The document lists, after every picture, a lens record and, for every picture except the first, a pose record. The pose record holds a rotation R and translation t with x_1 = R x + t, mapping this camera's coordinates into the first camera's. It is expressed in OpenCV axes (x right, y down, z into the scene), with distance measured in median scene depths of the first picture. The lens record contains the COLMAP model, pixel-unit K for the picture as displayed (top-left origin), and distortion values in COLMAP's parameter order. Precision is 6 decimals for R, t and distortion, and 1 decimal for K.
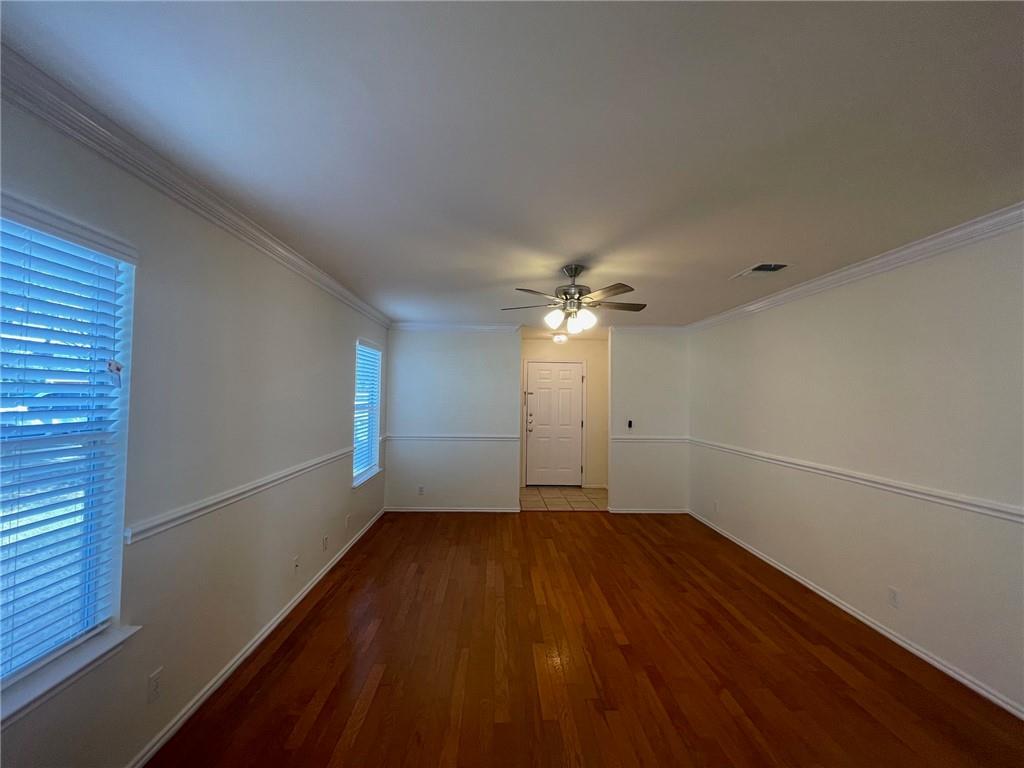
lens RADIAL K [[412.4, 0, 508.6], [0, 412.4, 379.7], [0, 0, 1]] dist [-0.002281, 0.000004]
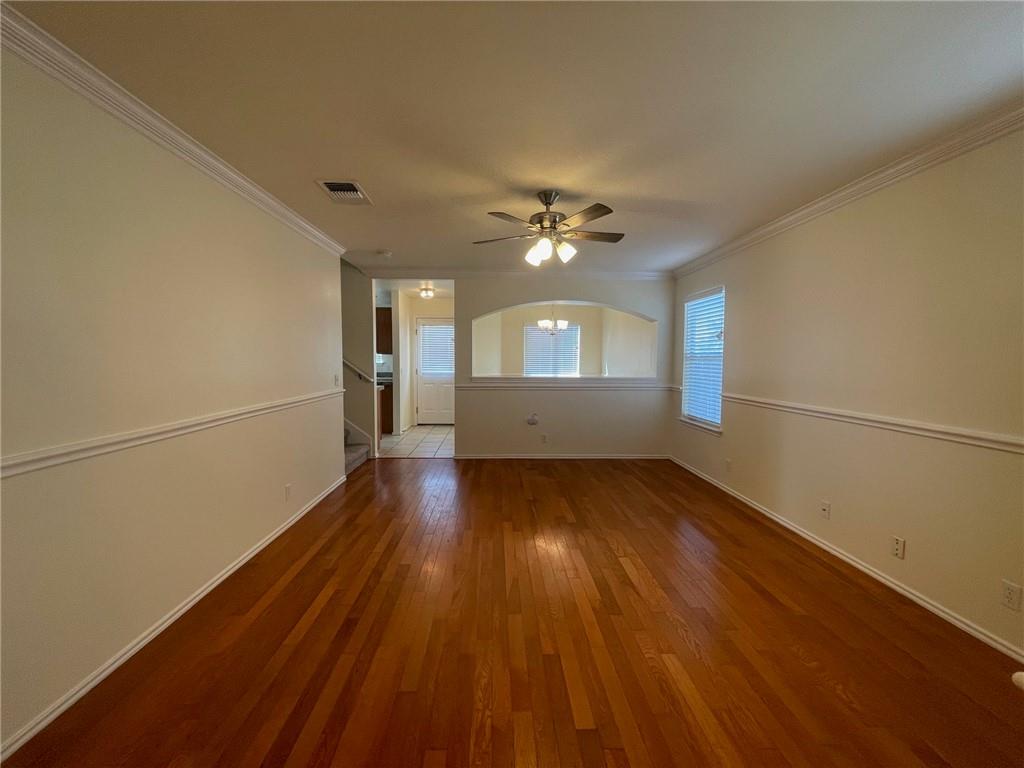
lens RADIAL K [[412.4, 0, 508.6], [0, 412.4, 379.7], [0, 0, 1]] dist [-0.002281, 0.000004]
pose [[-0.999863, -0.016133, -0.003757, 0.168449], [-0.016178, 0.999791, 0.012500, 0.096538], [0.003555, 0.012559, -0.999915, 1.346367]]
